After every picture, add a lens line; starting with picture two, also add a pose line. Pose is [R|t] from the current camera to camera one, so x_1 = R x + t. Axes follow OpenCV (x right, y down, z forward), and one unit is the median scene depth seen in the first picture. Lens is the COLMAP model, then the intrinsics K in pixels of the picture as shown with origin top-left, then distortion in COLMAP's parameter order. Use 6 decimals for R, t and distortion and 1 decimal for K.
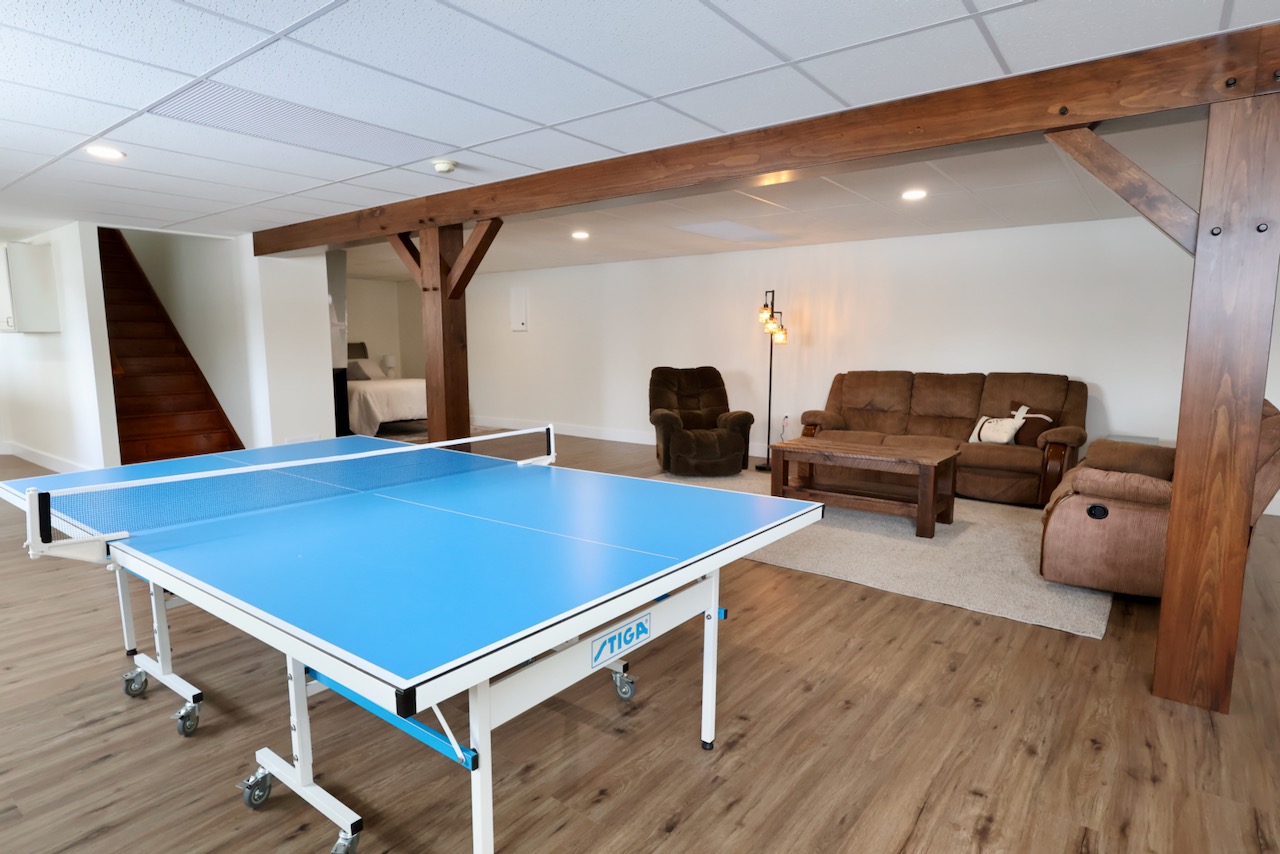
lens RADIAL K [[696.6, 0, 645.3], [0, 696.6, 433.0], [0, 0, 1]] dist [0.001754, -0.002260]
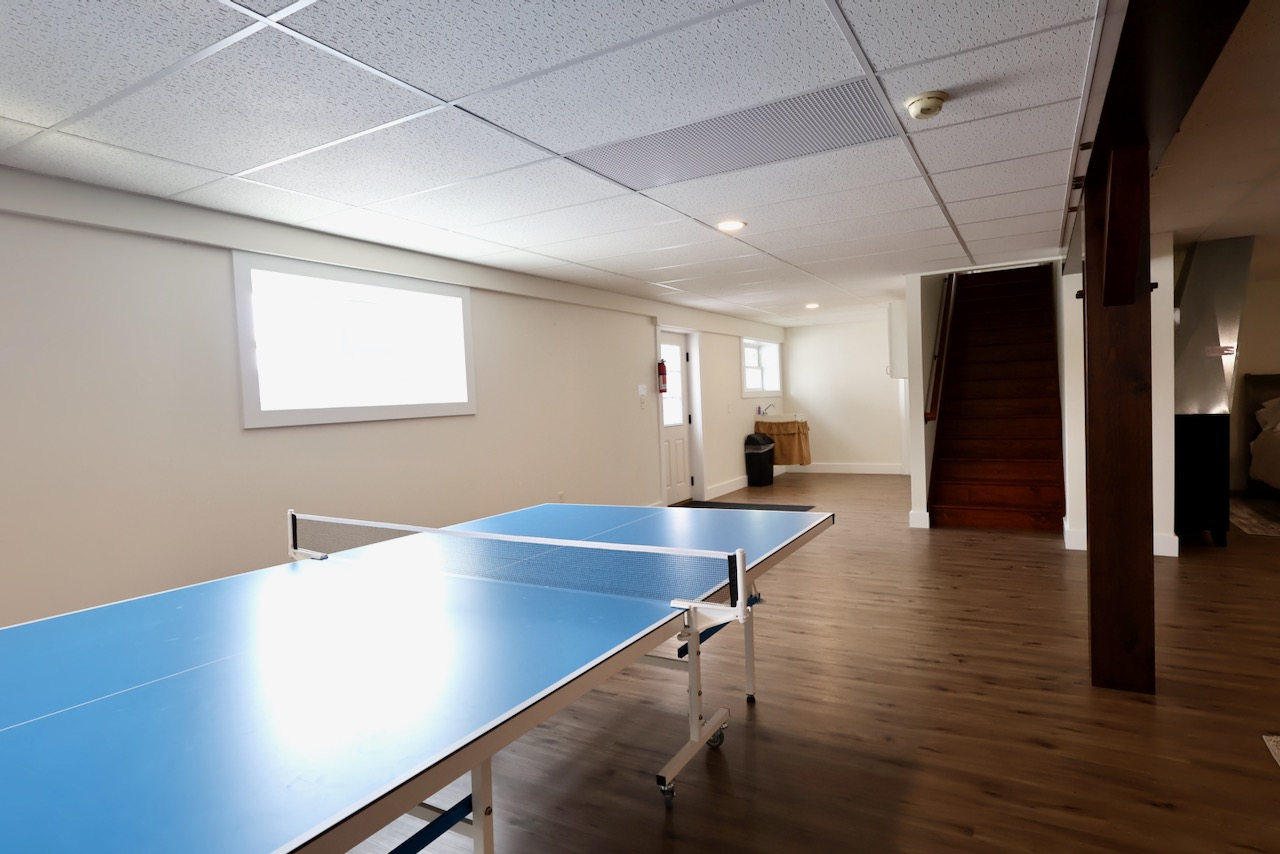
lens RADIAL K [[696.6, 0, 636.3], [0, 696.6, 427.6], [0, 0, 1]] dist [0.001754, -0.002260]
pose [[0.130562, 0.037028, -0.990748, 0.377131], [-0.090502, 0.995575, 0.025282, -0.111291], [0.987301, 0.086364, 0.133335, 0.845617]]
